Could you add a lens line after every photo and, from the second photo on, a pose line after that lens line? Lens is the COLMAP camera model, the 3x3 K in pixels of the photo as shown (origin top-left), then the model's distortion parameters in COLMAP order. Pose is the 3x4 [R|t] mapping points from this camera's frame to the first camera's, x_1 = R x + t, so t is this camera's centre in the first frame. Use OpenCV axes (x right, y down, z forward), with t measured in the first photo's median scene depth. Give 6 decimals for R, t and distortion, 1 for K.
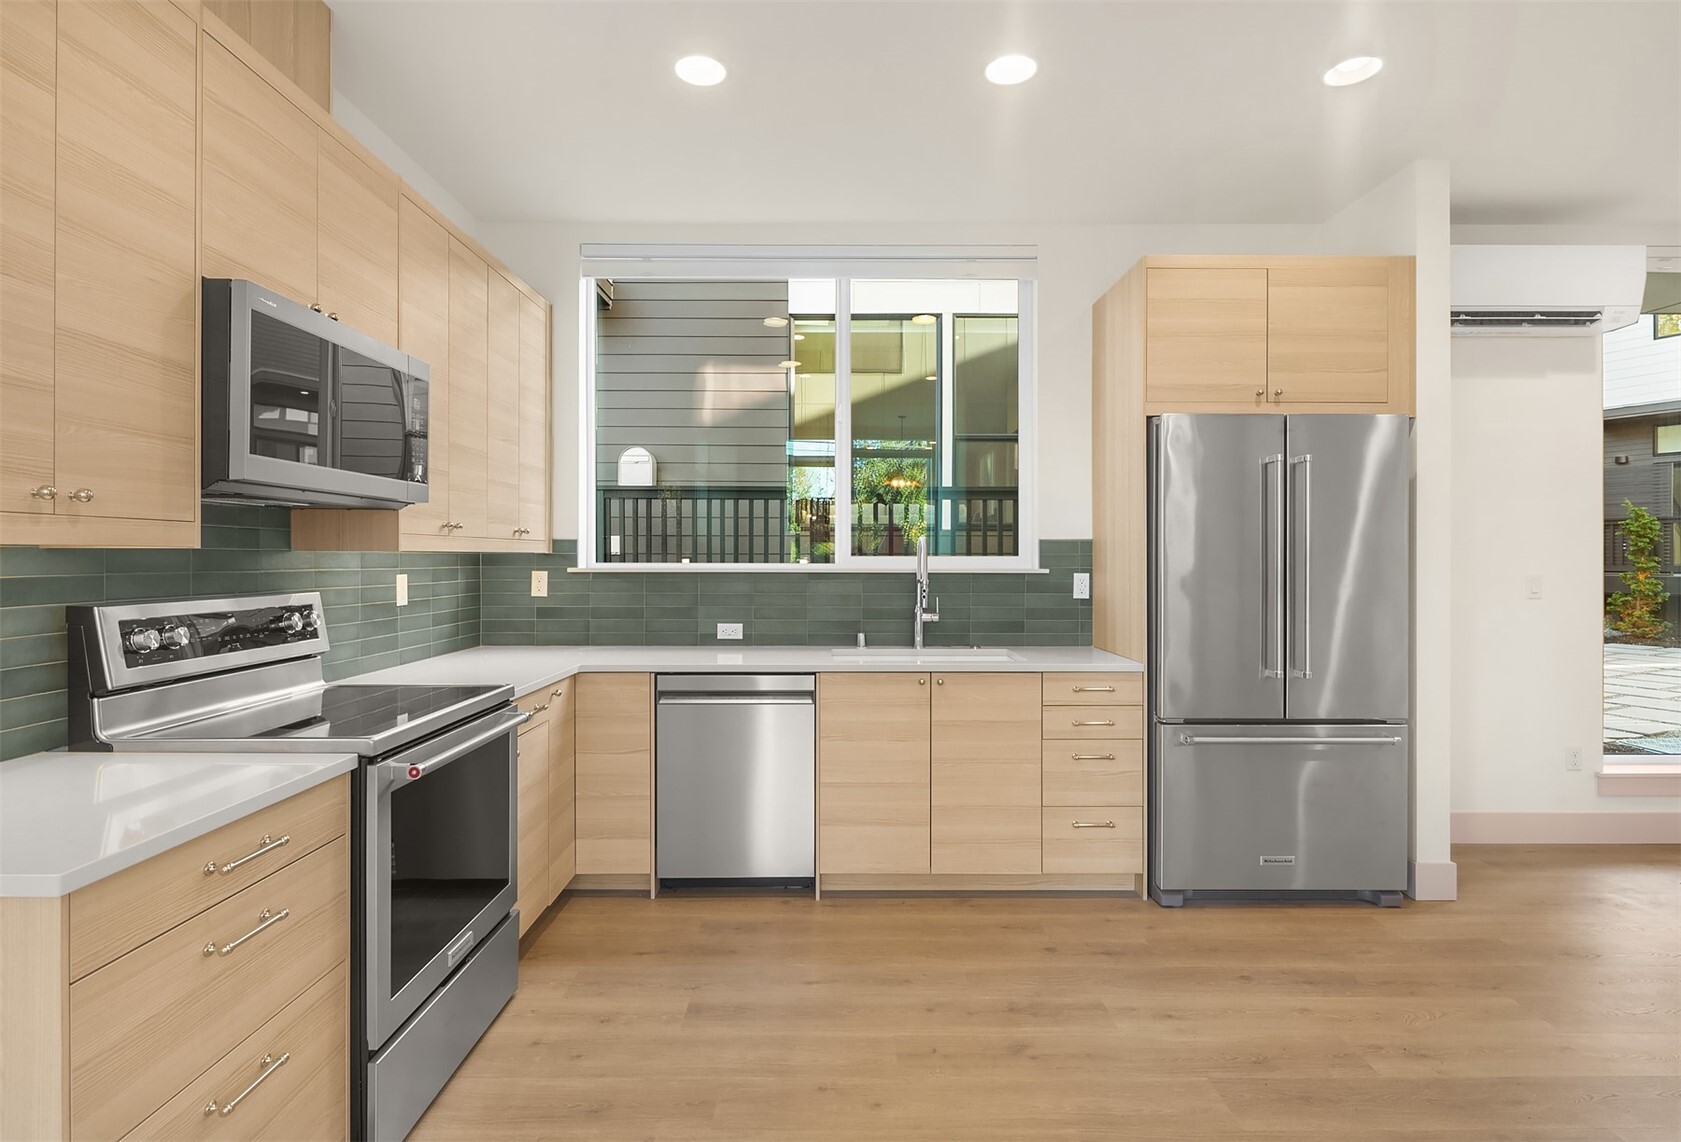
lens RADIAL K [[835.7, 0, 842.6], [0, 835.7, 551.7], [0, 0, 1]] dist [-0.001581, -0.001007]
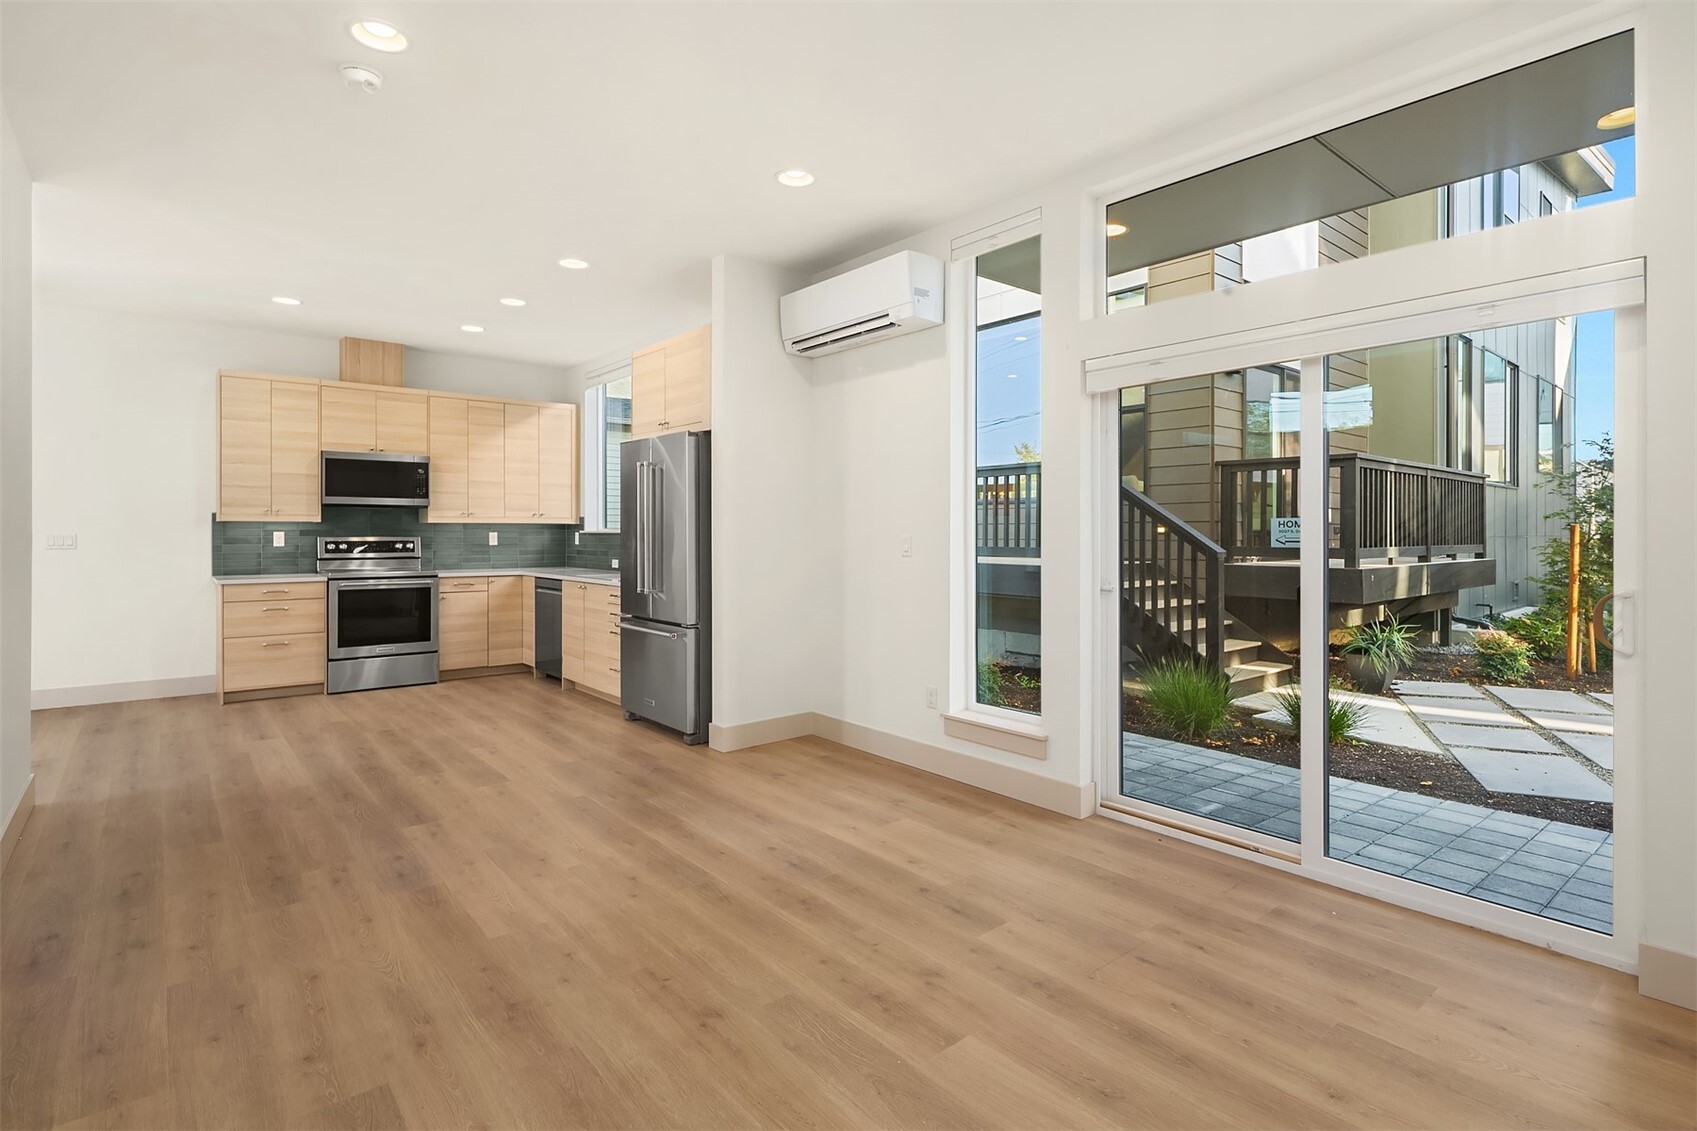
lens RADIAL K [[828.6, 0, 854.0], [0, 828.6, 529.0], [0, 0, 1]] dist [-0.003187, -0.000943]
pose [[0.644757, -0.002091, -0.764385, 2.010682], [0.003918, 0.999992, 0.000569, 0.019539], [0.764378, -0.003361, 0.644760, 0.229073]]
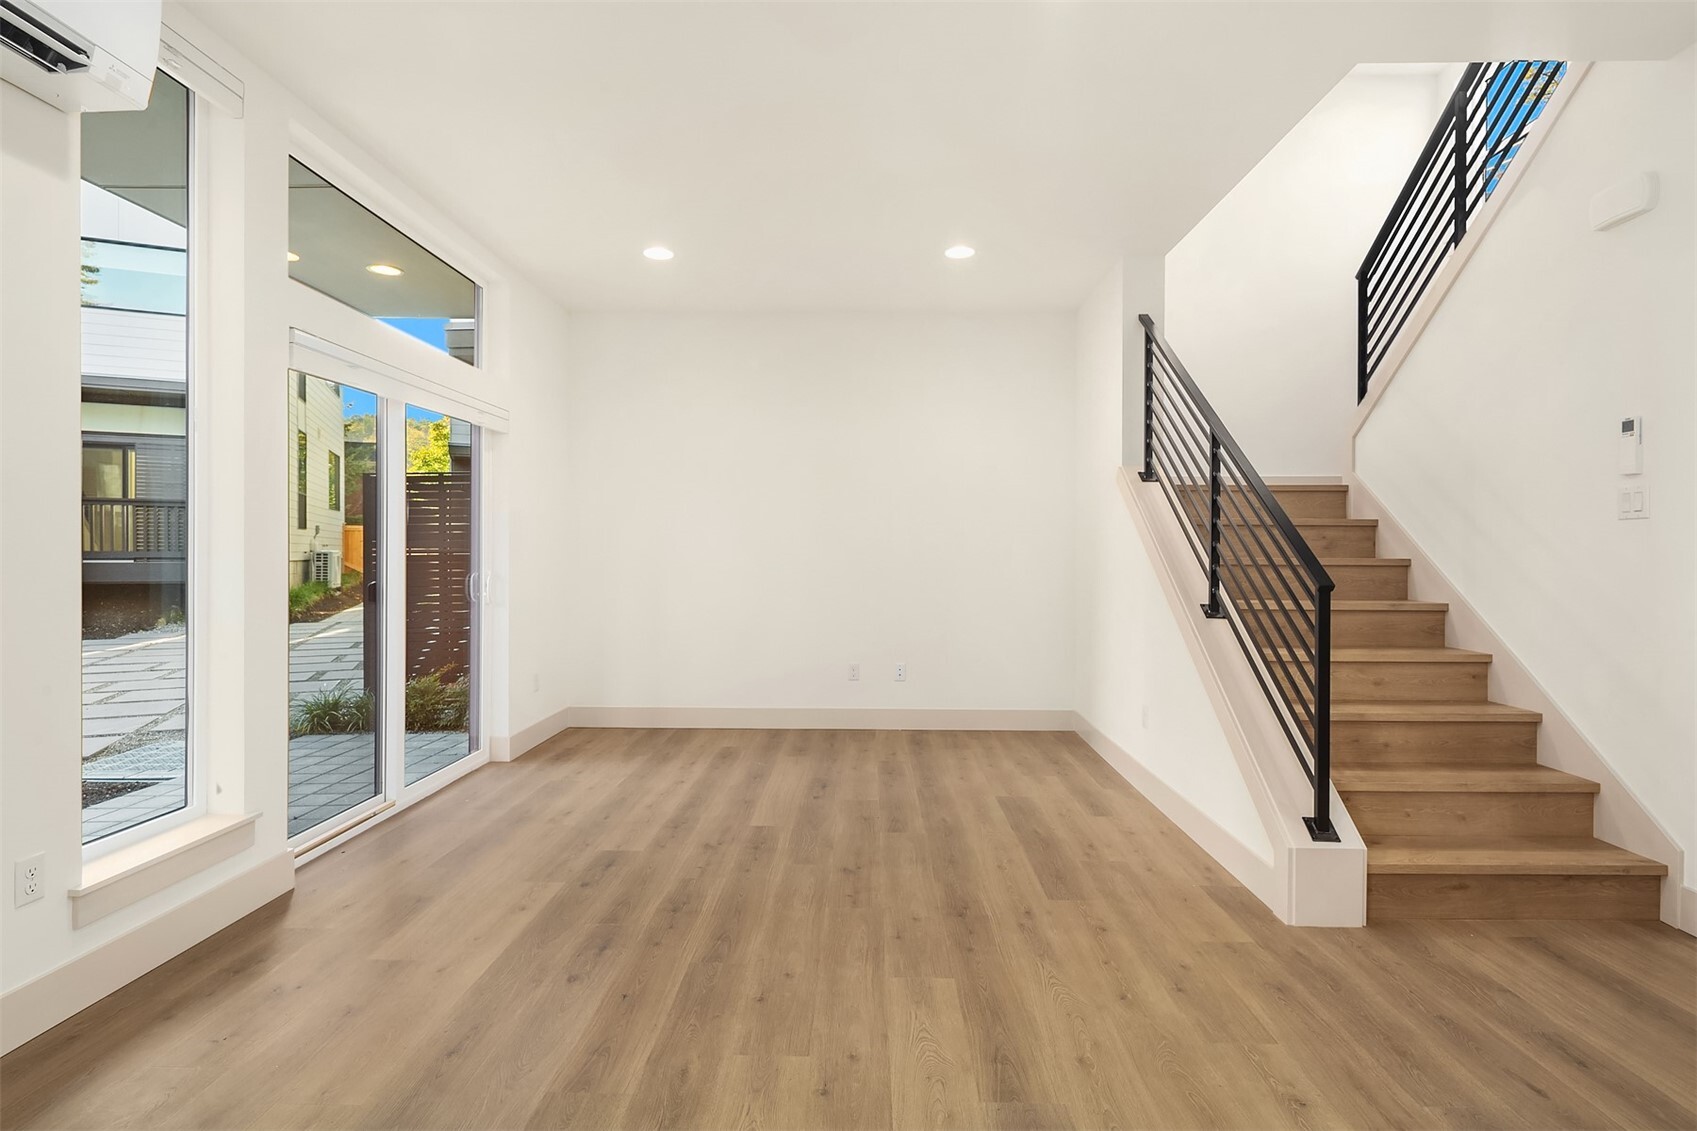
lens RADIAL K [[822.9, 0, 848.5], [0, 822.9, 565.5], [0, 0, 1]] dist [-0.002226, -0.001093]
pose [[0.025424, -0.018852, 0.999499, 0.439849], [-0.007374, 0.999791, 0.019045, 0.035021], [-0.999650, -0.007855, 0.025279, 0.553996]]
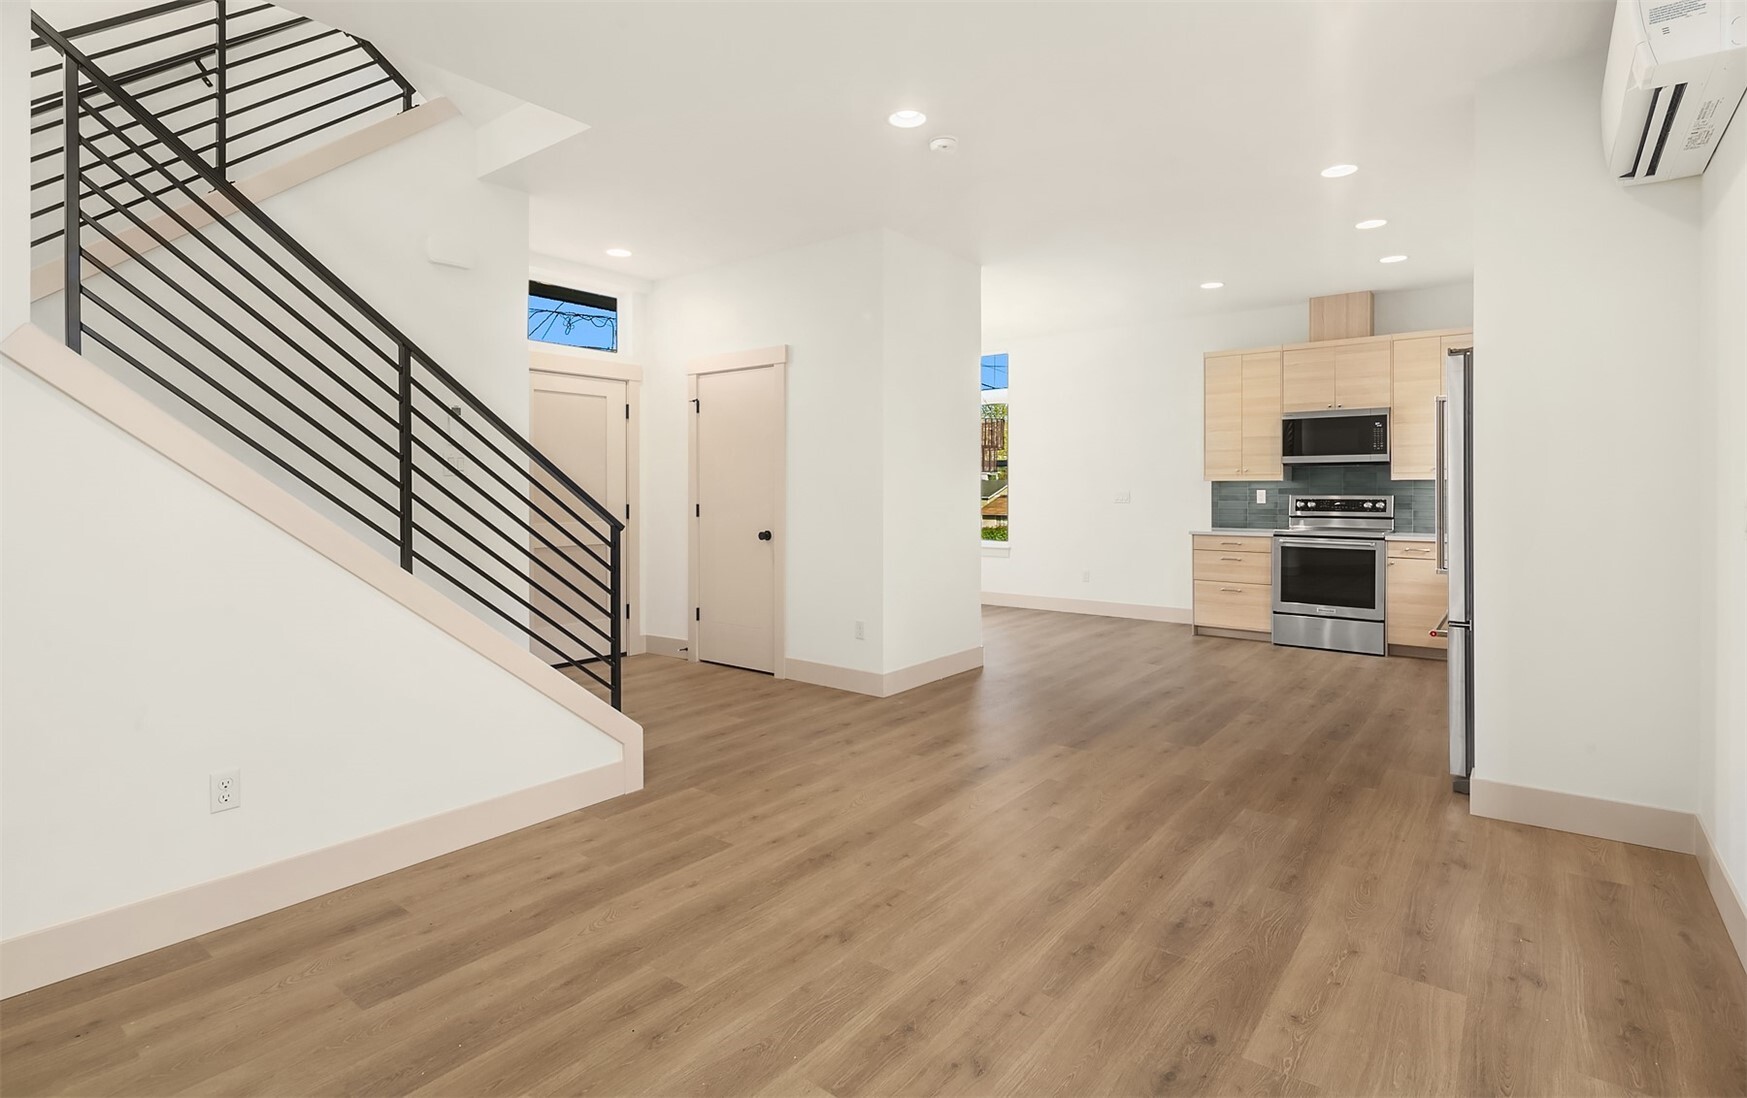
lens RADIAL K [[848.0, 0, 867.3], [0, 848.0, 487.8], [0, 0, 1]] dist [-0.009281, -0.000154]
pose [[-0.619507, -0.001169, -0.784991, 1.992439], [0.004594, 0.999976, -0.005115, 0.022527], [0.784978, -0.006775, -0.619487, 1.061057]]
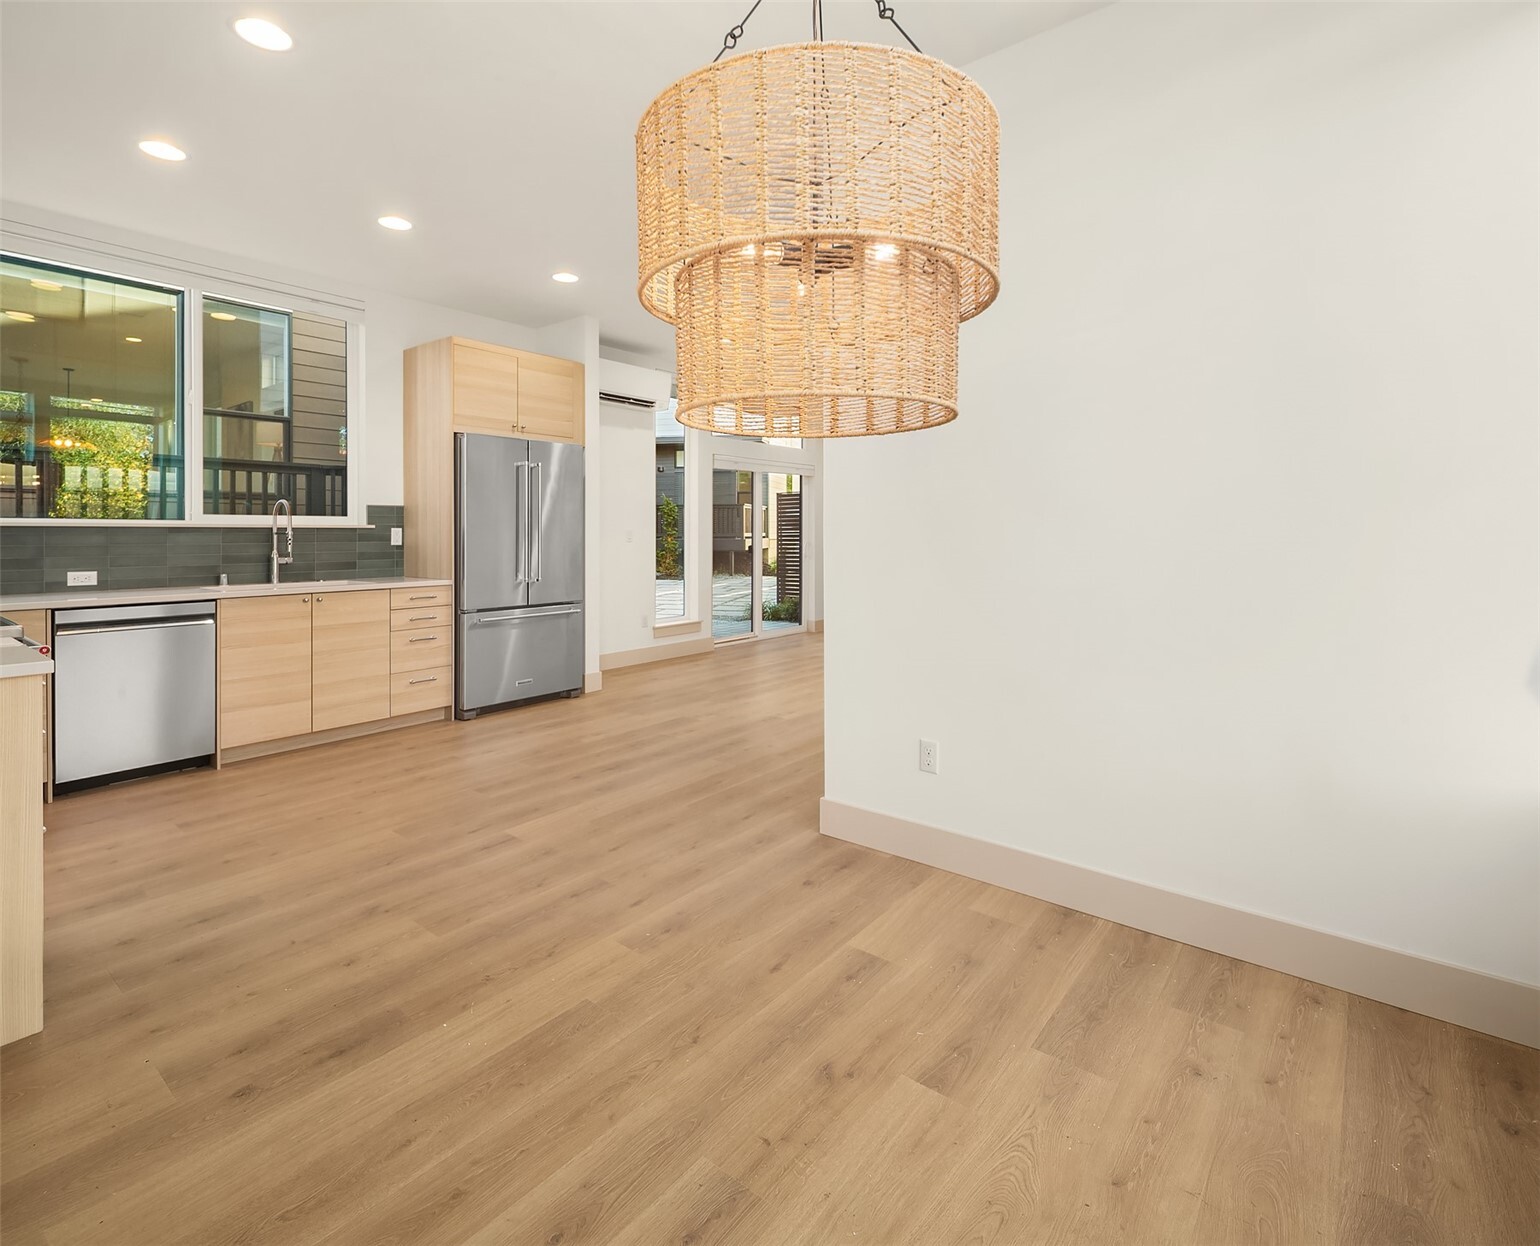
lens RADIAL K [[750.8, 0, 775.4], [0, 750.8, 534.6], [0, 0, 1]] dist [-0.002093, -0.000046]
pose [[0.622268, -0.004464, 0.782791, -0.413693], [-0.003869, 0.999954, 0.008778, 0.027401], [-0.782795, -0.008491, 0.622222, -0.442690]]
